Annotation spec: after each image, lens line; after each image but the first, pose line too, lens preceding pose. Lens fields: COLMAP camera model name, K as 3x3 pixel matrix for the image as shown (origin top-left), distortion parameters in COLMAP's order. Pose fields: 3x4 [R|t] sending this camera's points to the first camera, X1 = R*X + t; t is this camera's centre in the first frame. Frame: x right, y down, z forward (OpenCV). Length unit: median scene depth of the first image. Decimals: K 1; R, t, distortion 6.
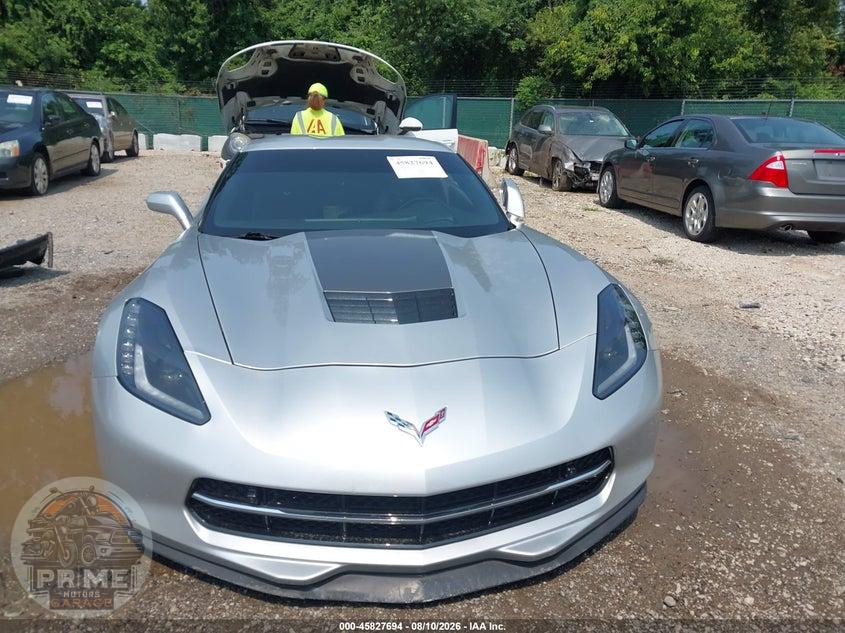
lens RADIAL K [[674.8, 0, 449.7], [0, 674.8, 317.7], [0, 0, 1]] dist [0.027141, -0.004398]
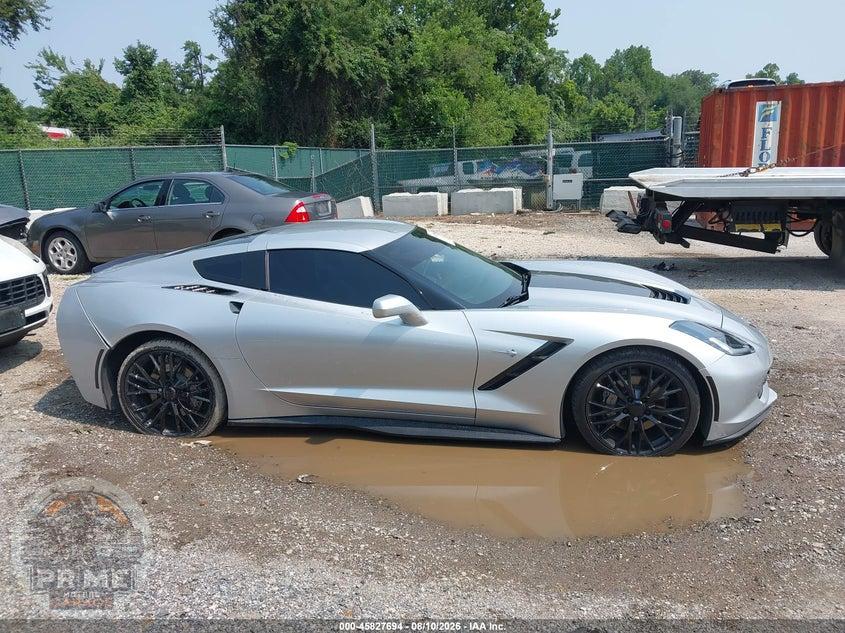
lens RADIAL K [[696.9, 0, 422.5], [0, 696.9, 316.5], [0, 0, 1]] dist [-0.002341, -0.004885]
pose [[0.343557, -0.250102, 0.905217, -0.286796], [0.298778, 0.942914, 0.147121, -0.060997], [-0.890337, 0.219914, 0.398670, 0.110960]]
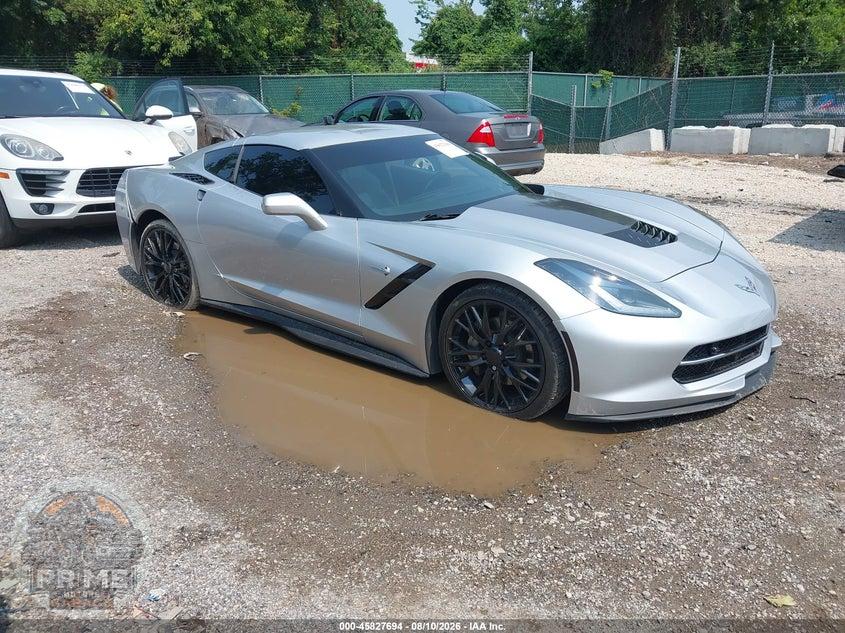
lens RADIAL K [[667.6, 0, 422.5], [0, 667.6, 337.7], [0, 0, 1]] dist [-0.000345, 0.001859]
pose [[0.765425, -0.253202, 0.591619, -0.191467], [0.211724, 0.967245, 0.140039, -0.015437], [-0.607698, 0.018070, 0.793962, 0.017257]]
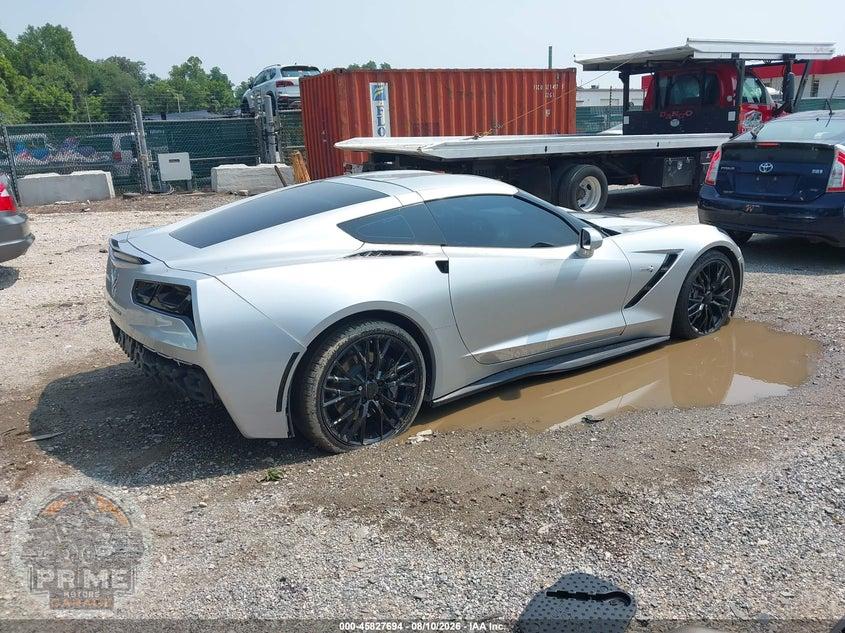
lens RADIAL K [[674.8, 0, 449.7], [0, 674.8, 317.7], [0, 0, 1]] dist [0.027141, -0.004398]
pose [[-0.421619, -0.261584, 0.868223, -0.268199], [0.270371, 0.877668, 0.395725, -0.110812], [-0.865527, 0.401587, -0.299317, 0.320437]]
